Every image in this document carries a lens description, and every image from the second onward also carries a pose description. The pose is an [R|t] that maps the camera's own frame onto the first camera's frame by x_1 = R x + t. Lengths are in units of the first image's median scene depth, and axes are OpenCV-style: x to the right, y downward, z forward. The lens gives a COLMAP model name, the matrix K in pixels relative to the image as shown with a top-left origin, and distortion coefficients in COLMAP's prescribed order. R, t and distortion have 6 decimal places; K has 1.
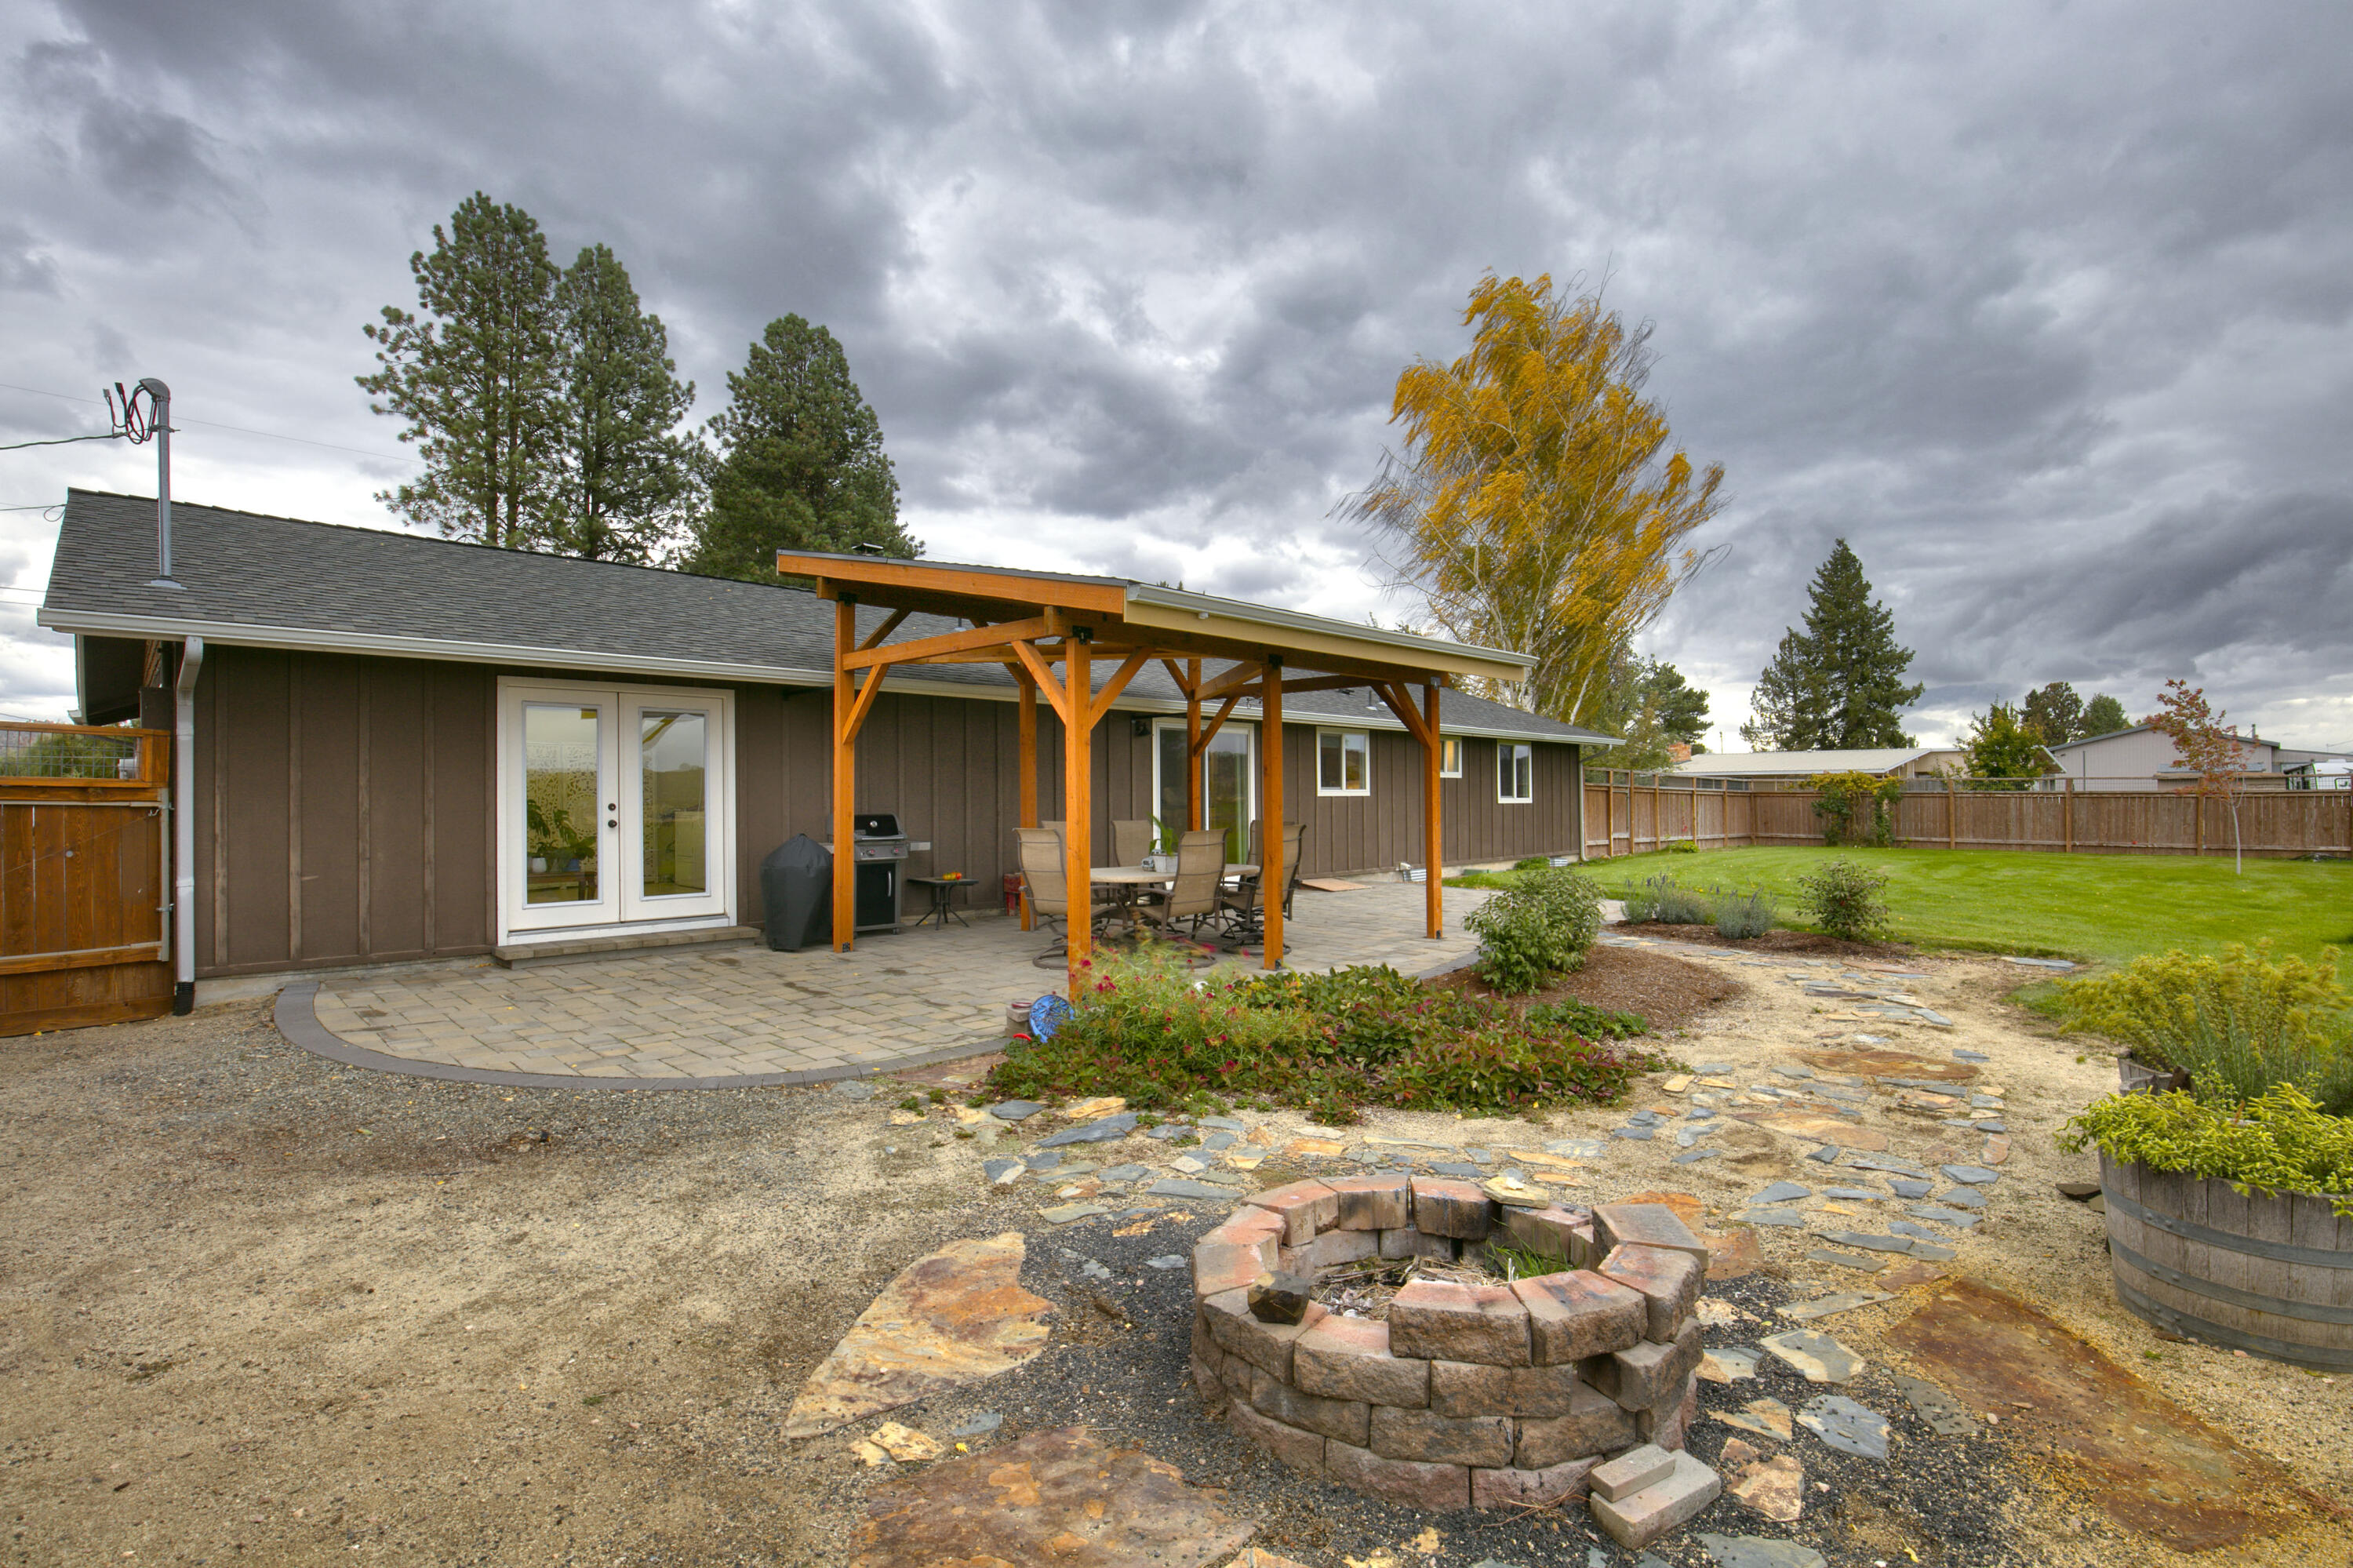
lens RADIAL K [[1086.2, 0, 1180.2], [0, 1086.2, 776.7], [0, 0, 1]] dist [-0.022862, 0.000344]
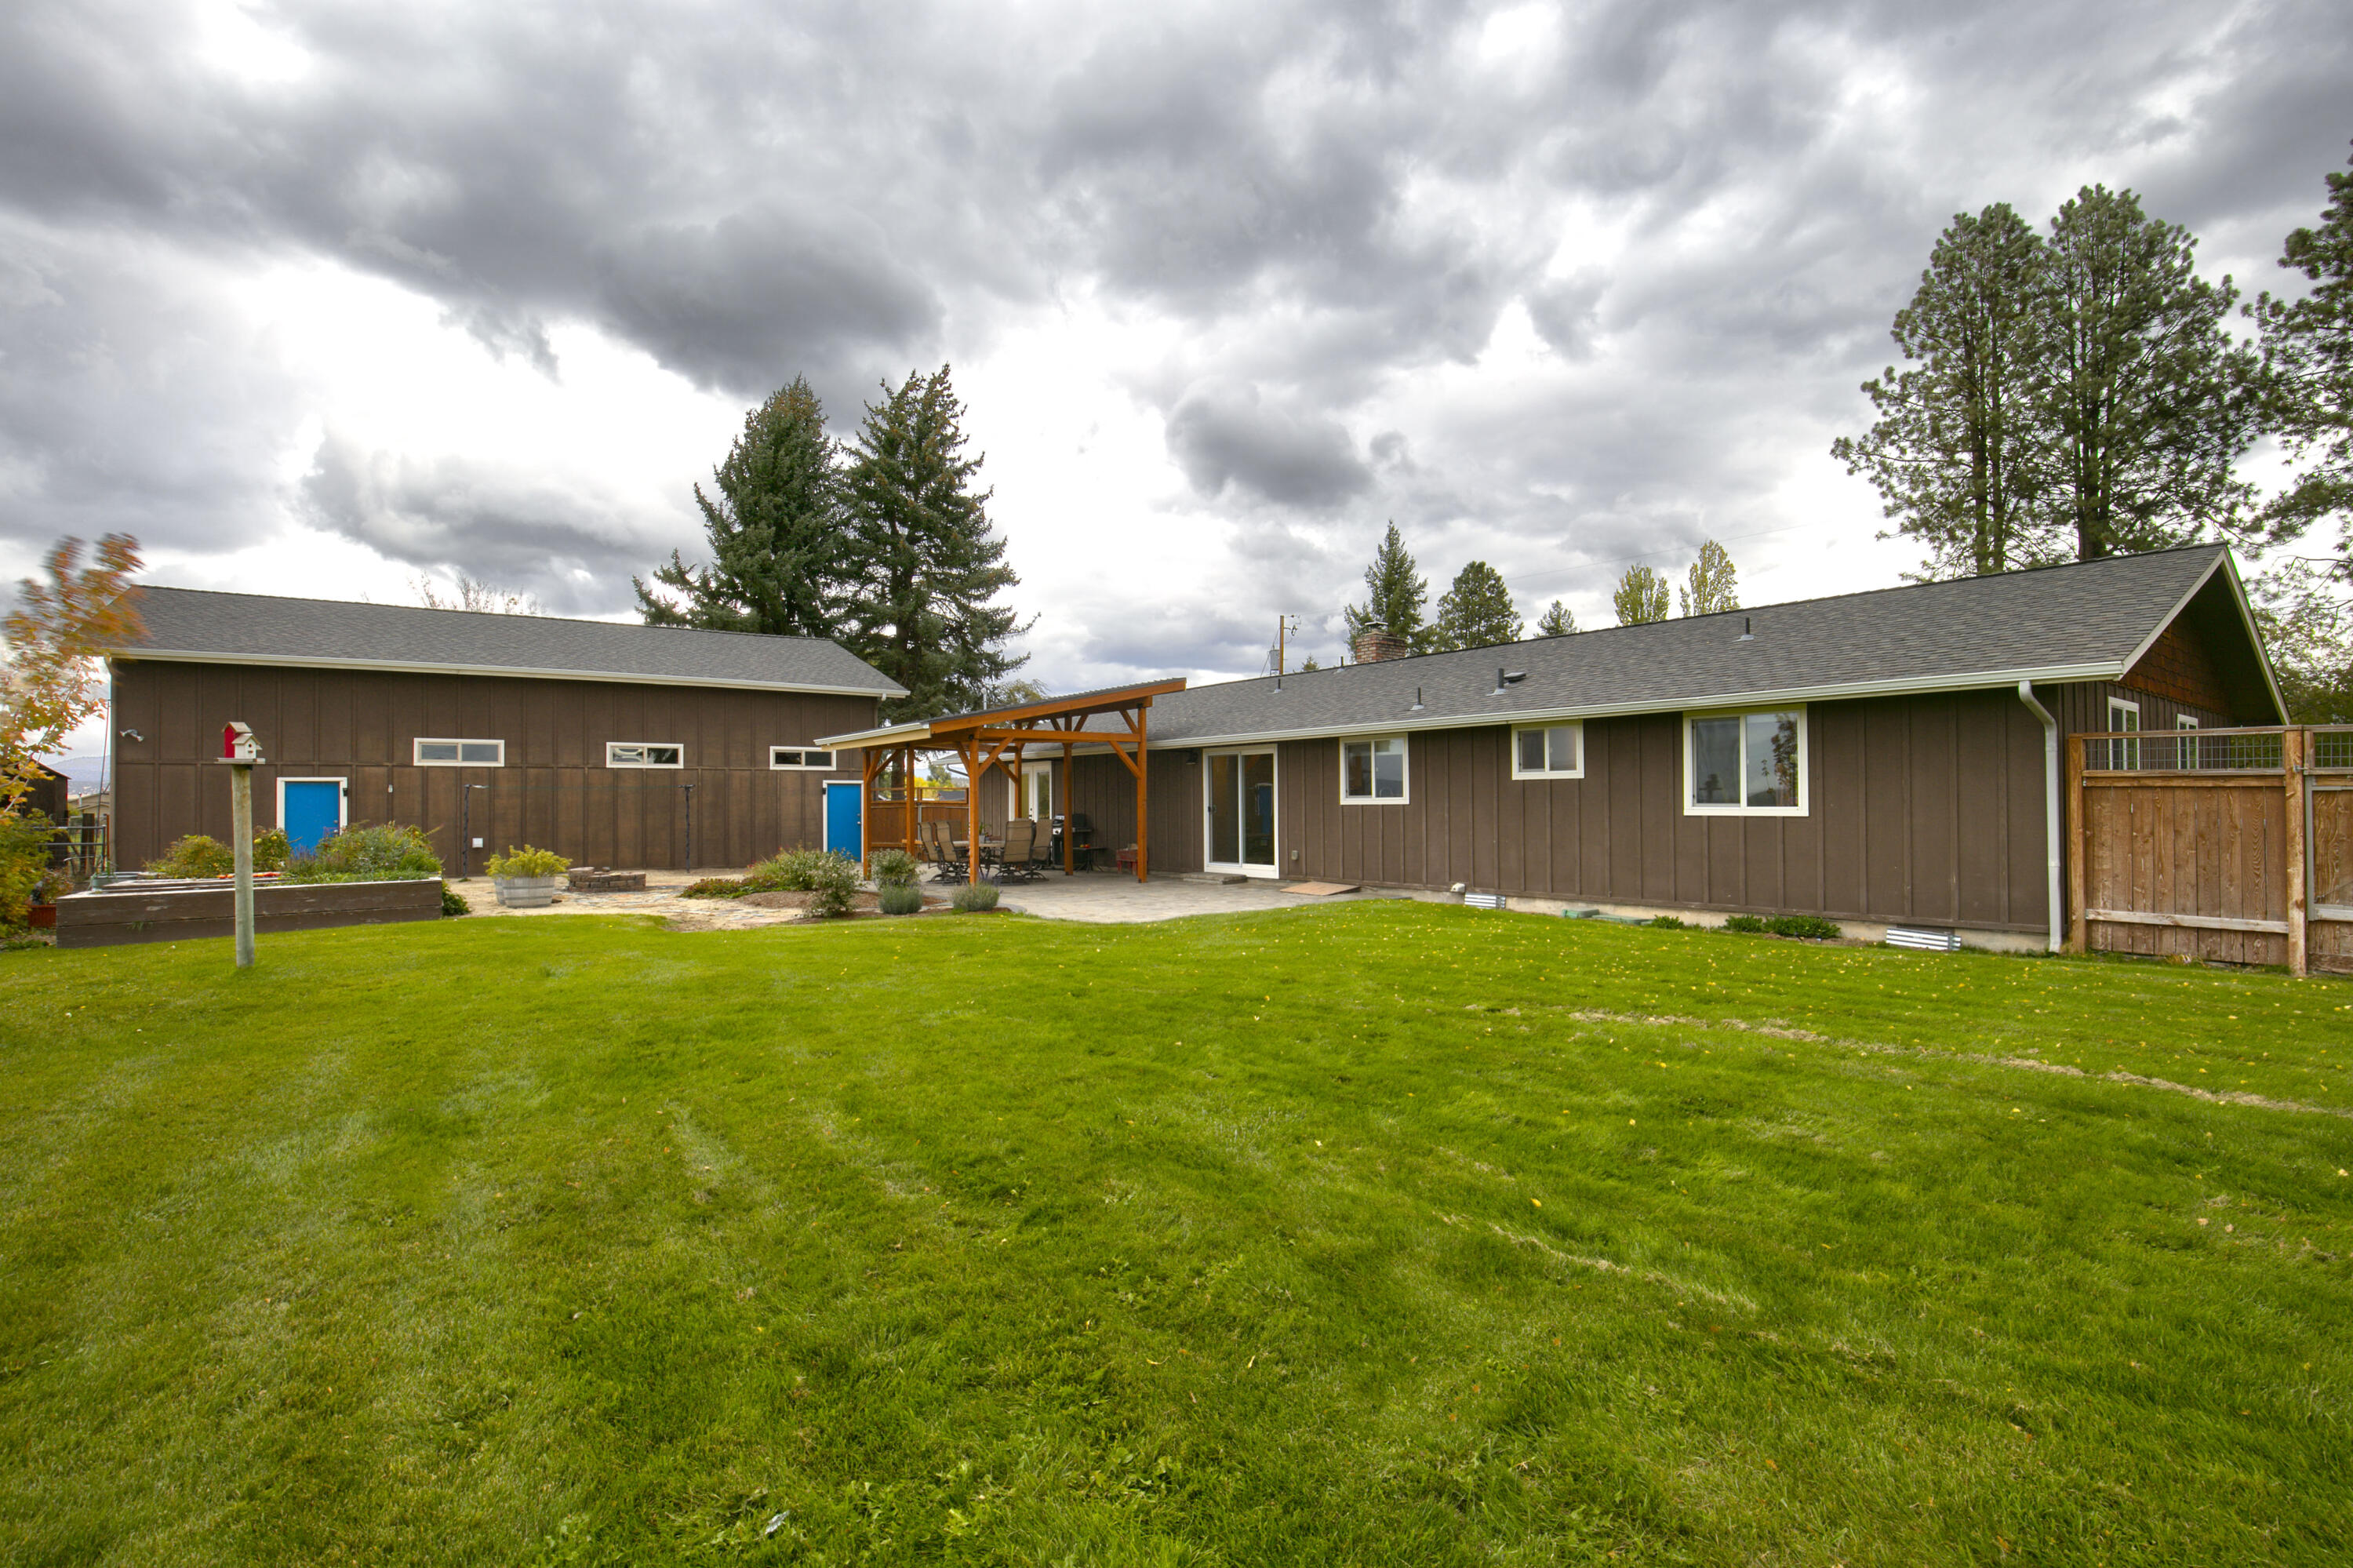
lens RADIAL K [[1073.6, 0, 1176.5], [0, 1073.6, 784.0], [0, 0, 1]] dist [-0.001639, 0.000098]
pose [[-0.121360, -0.017862, -0.992448, 3.999115], [0.019275, 0.999607, -0.020348, 0.052839], [0.992421, -0.021598, -0.120968, 3.280649]]
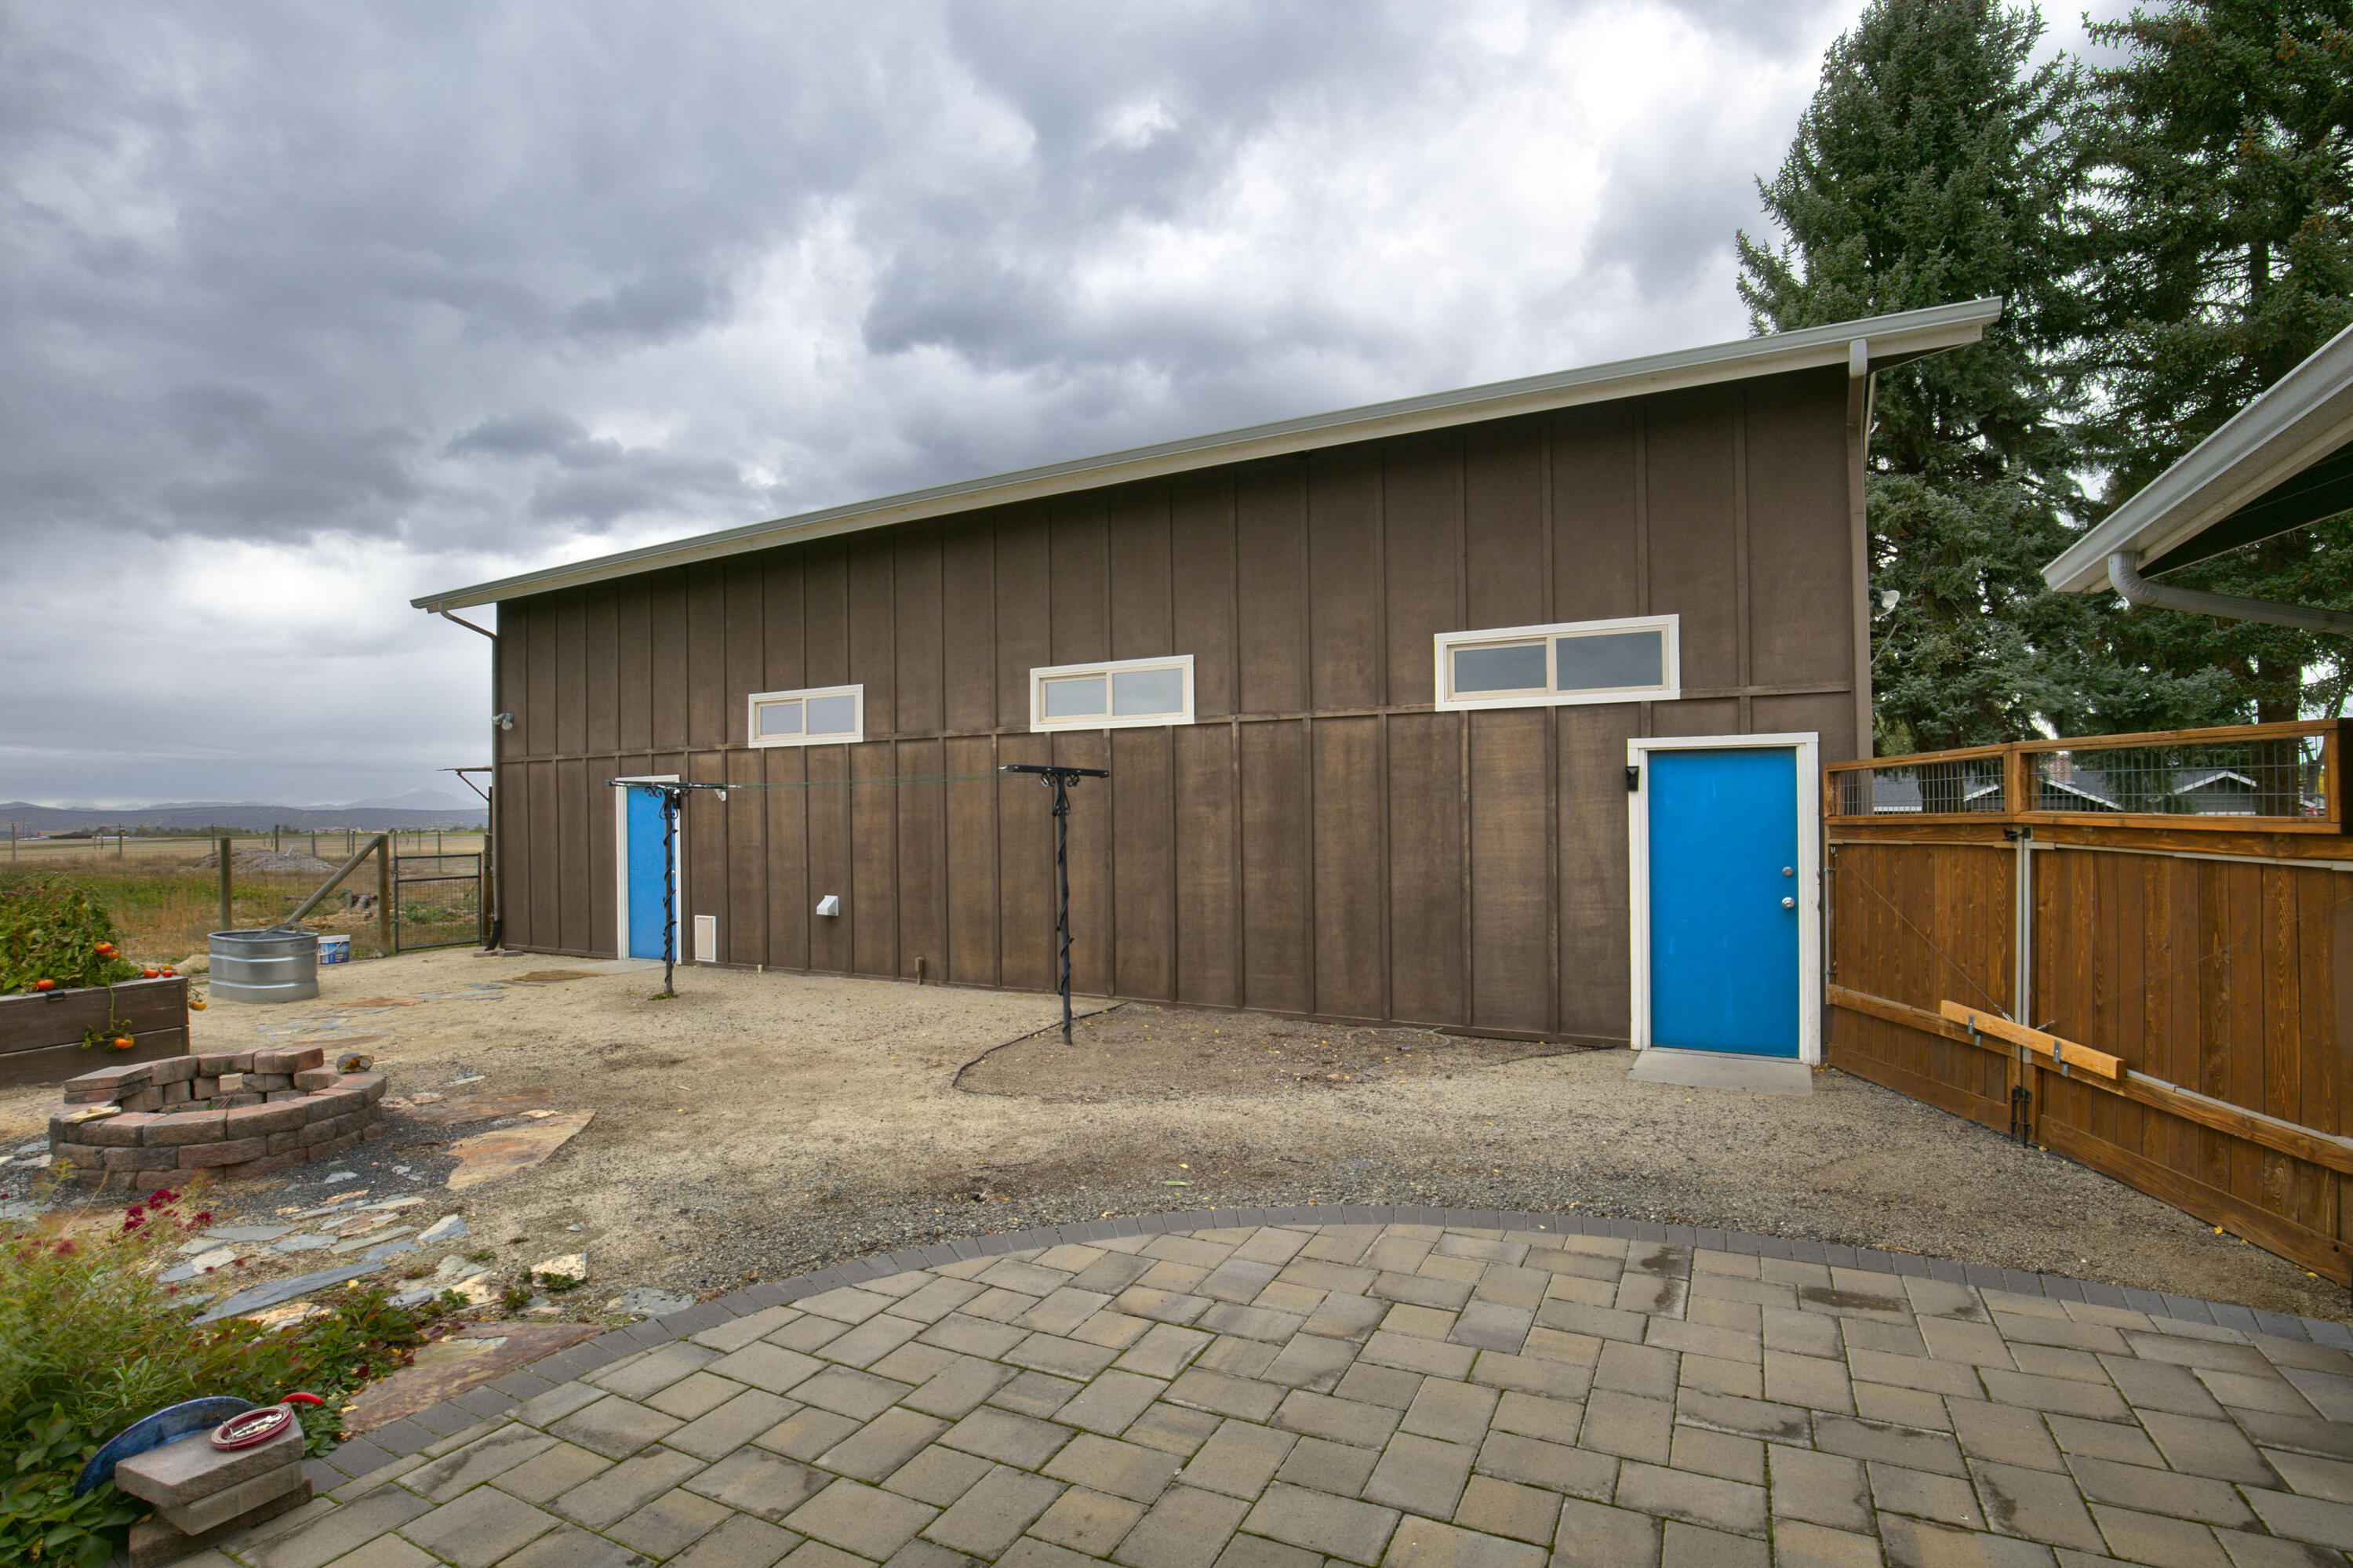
lens RADIAL K [[1071.0, 0, 1165.4], [0, 1071.0, 804.2], [0, 0, 1]] dist [-0.026293, -0.000203]
pose [[-0.950046, 0.002496, -0.312101, -0.445890], [0.010327, 0.999672, -0.023441, 0.002518], [0.311941, -0.025493, -0.949760, 1.936704]]
